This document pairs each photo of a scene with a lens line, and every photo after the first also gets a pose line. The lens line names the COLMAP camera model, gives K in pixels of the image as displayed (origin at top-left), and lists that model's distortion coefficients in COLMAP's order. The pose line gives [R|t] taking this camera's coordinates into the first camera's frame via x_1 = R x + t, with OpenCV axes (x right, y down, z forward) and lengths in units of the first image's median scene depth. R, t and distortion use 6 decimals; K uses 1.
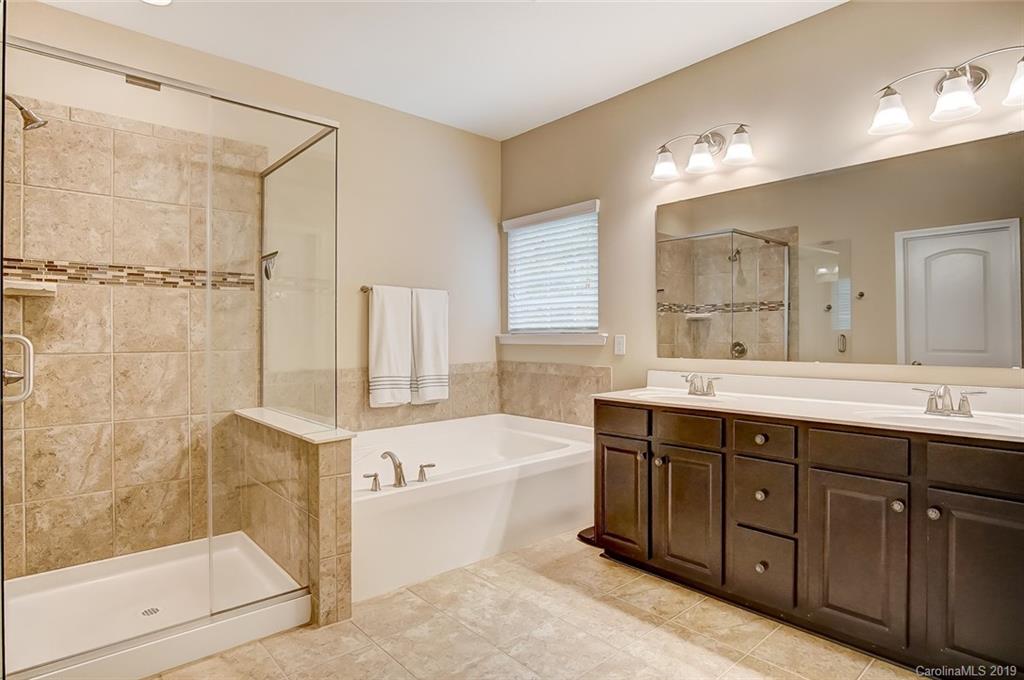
lens RADIAL K [[558.1, 0, 514.8], [0, 558.1, 332.7], [0, 0, 1]] dist [-0.025670, 0.000503]
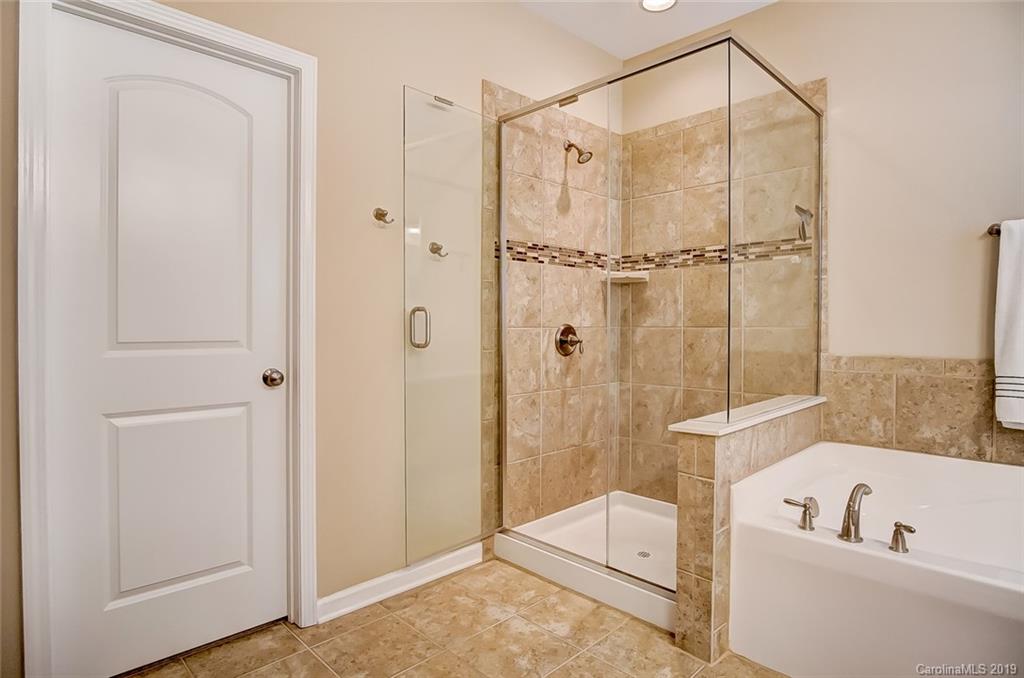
lens RADIAL K [[558.1, 0, 514.8], [0, 558.1, 331.7], [0, 0, 1]] dist [-0.025670, 0.000503]
pose [[0.045737, 0.013953, -0.998856, 0.410159], [0.005695, 0.999883, 0.014228, 0.028068], [0.998937, -0.006339, 0.045653, 0.606695]]
